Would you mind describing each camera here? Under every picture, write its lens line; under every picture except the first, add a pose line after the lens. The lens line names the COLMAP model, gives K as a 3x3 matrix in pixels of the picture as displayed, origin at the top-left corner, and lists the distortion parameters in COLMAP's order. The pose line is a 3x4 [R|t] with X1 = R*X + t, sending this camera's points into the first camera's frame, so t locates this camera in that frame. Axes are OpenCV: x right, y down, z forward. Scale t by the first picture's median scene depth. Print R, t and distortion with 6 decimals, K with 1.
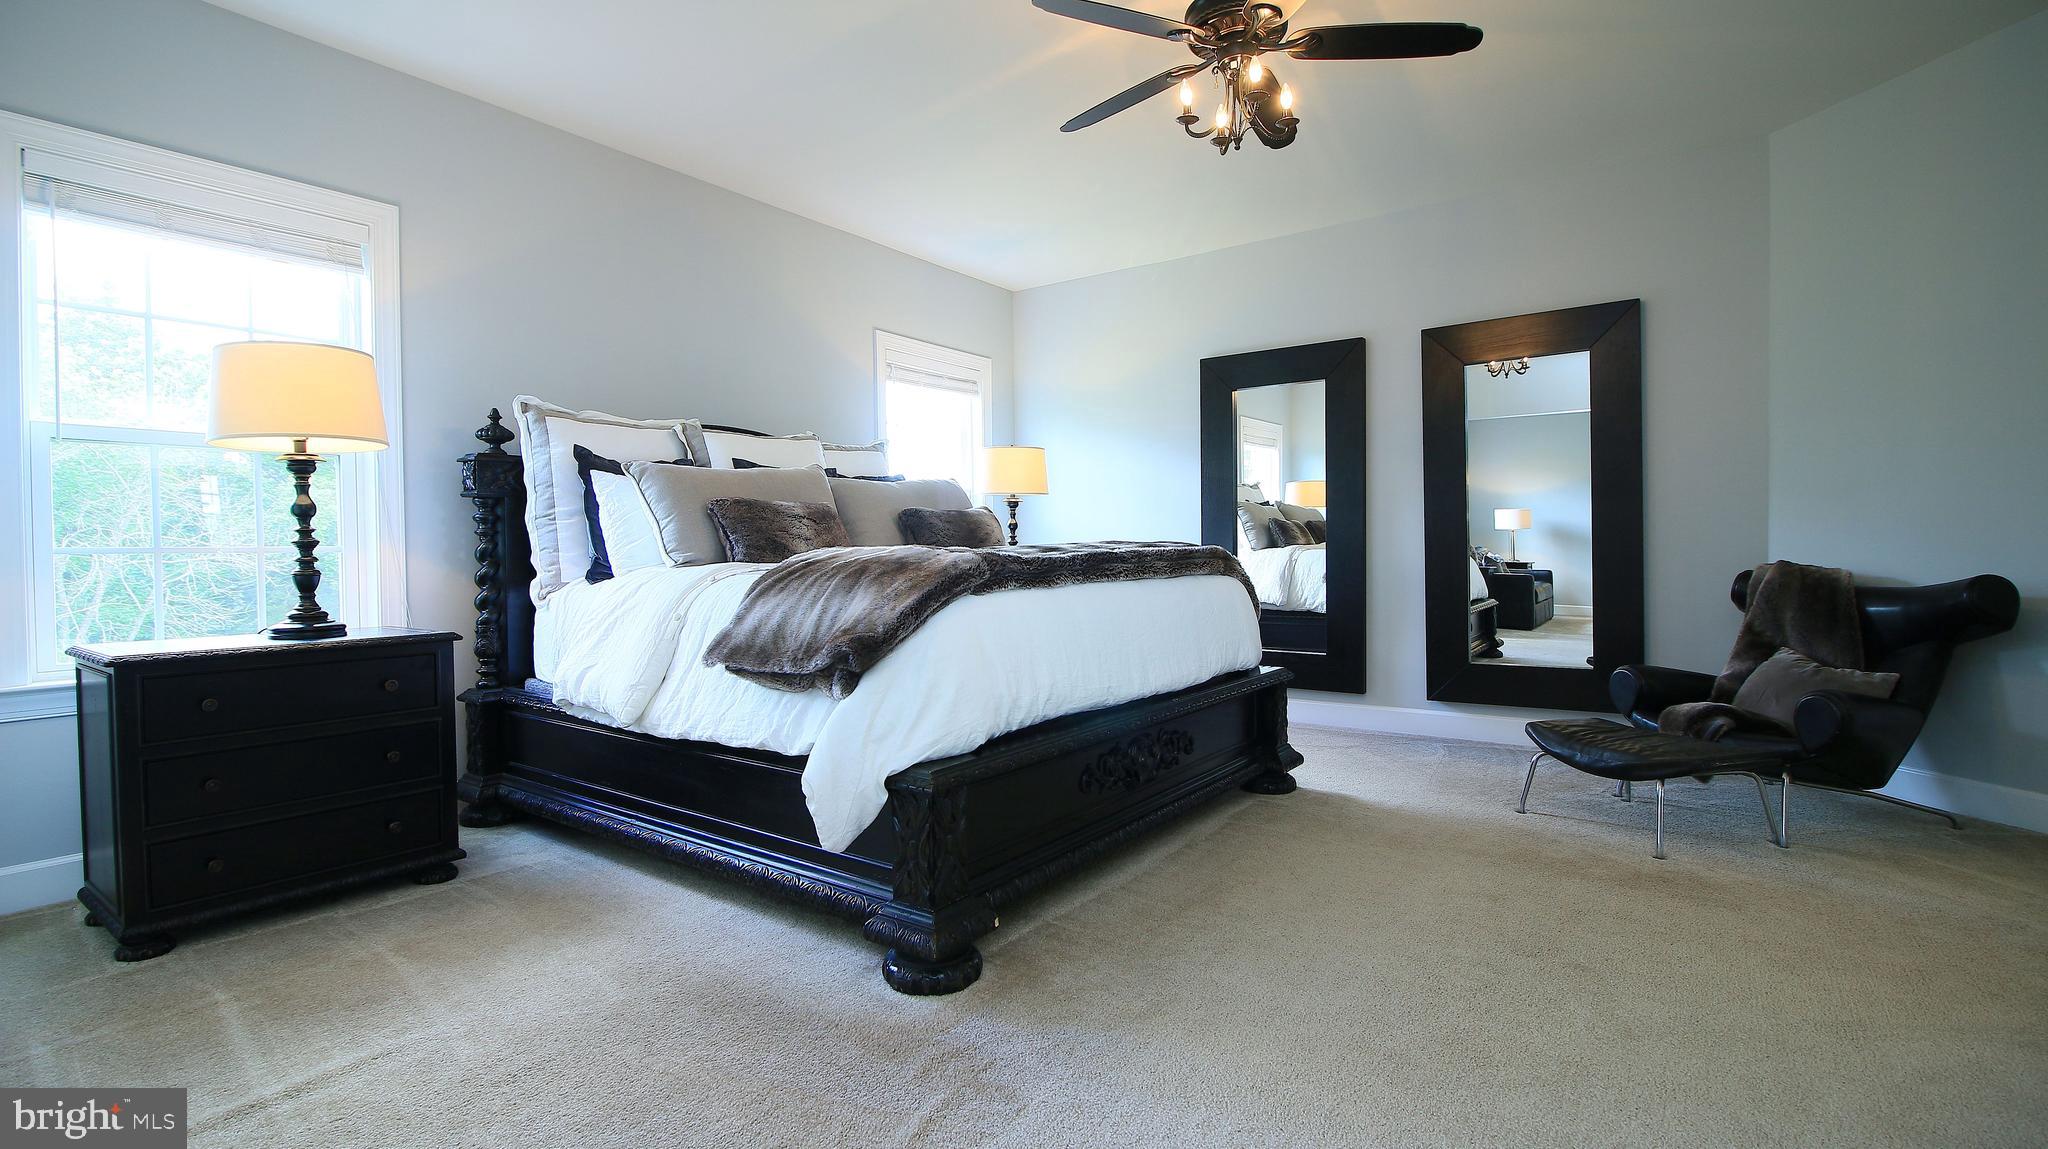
lens RADIAL K [[985.8, 0, 1008.9], [0, 985.8, 567.3], [0, 0, 1]] dist [-0.003734, -0.001297]
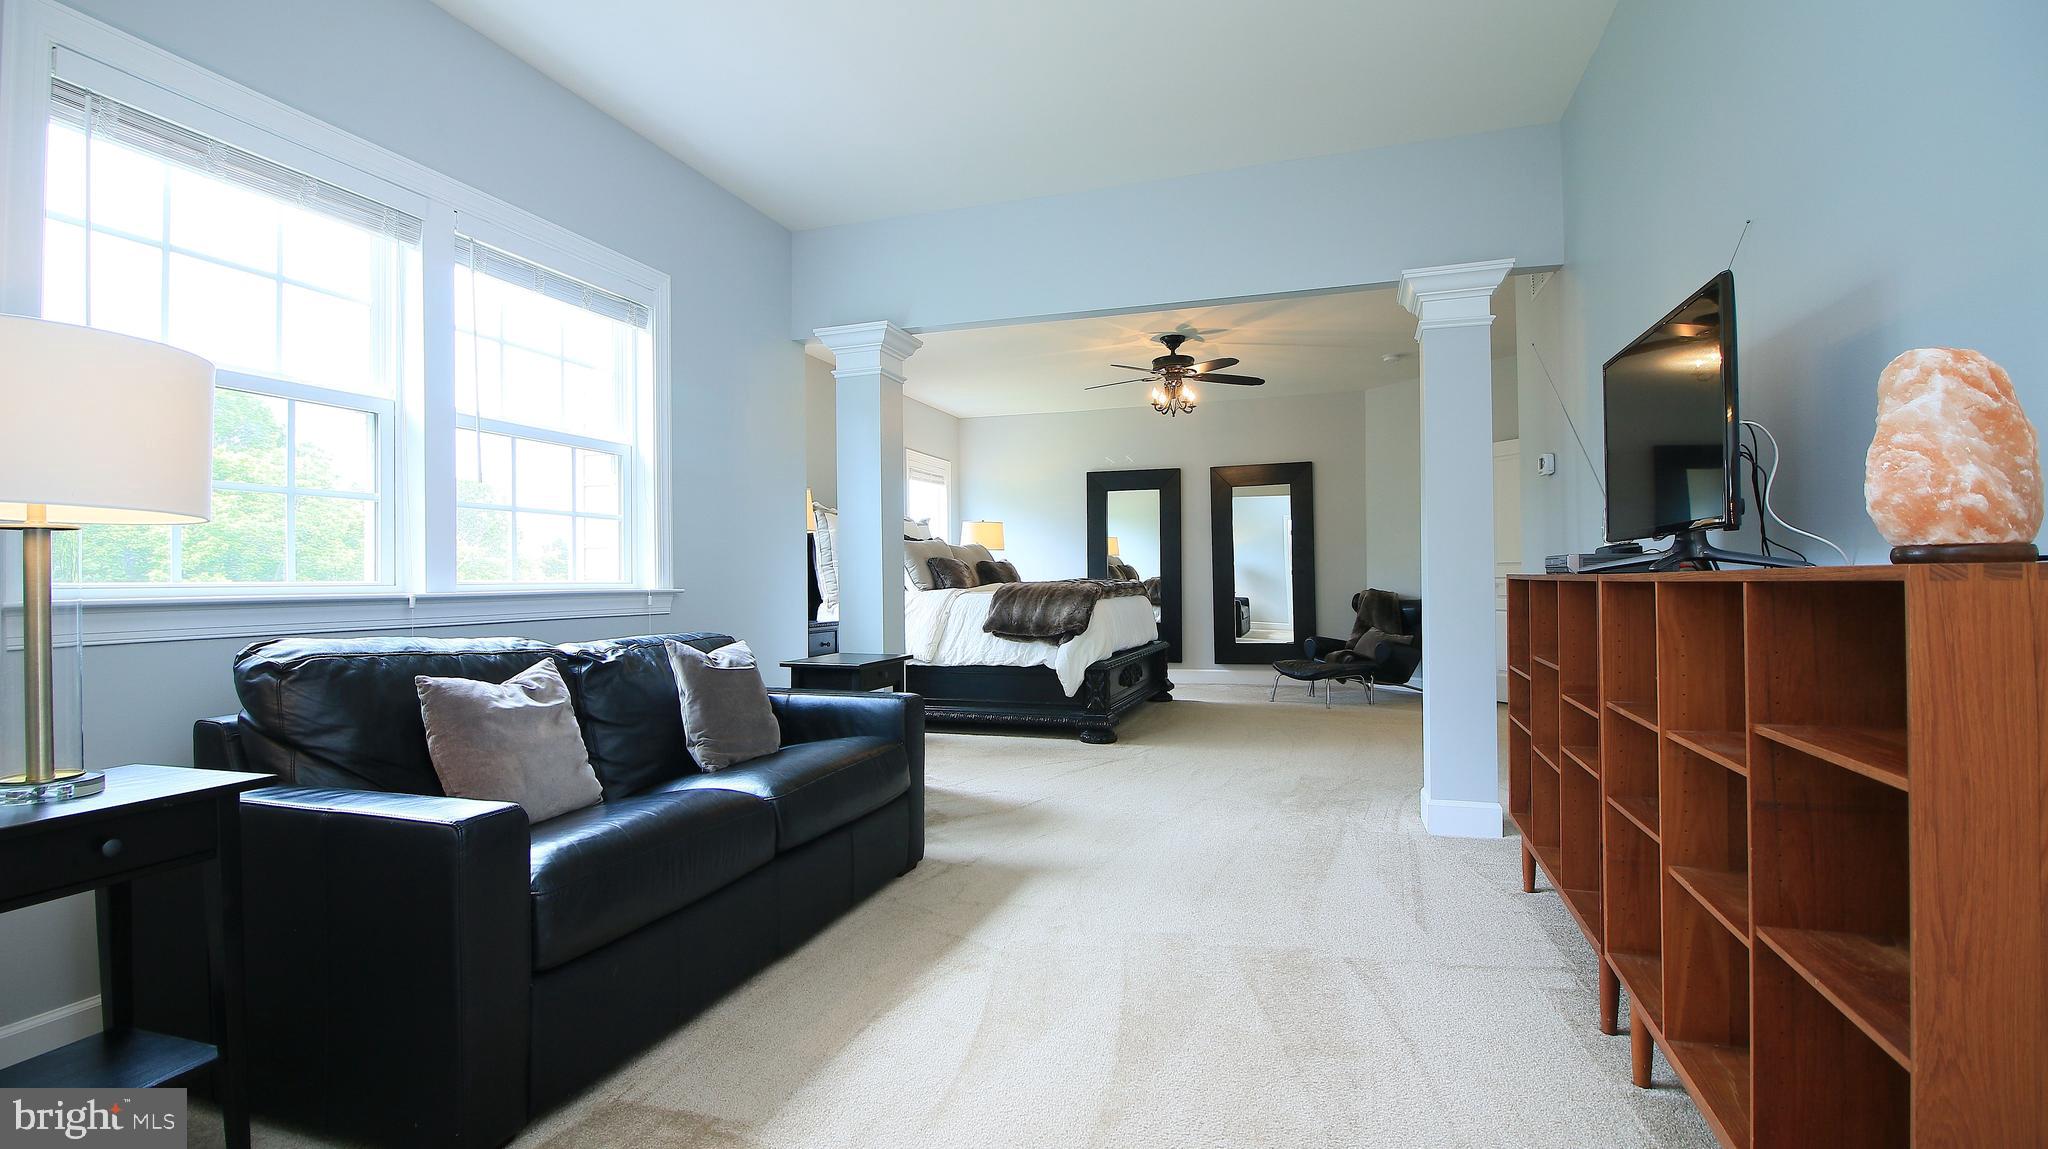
lens RADIAL K [[985.8, 0, 1034.9], [0, 985.8, 575.2], [0, 0, 1]] dist [-0.003734, -0.001297]
pose [[0.948462, 0.002949, 0.316877, -0.564009], [0.005905, 0.999619, -0.026978, 0.017603], [-0.316836, 0.027459, 0.948083, -0.768641]]
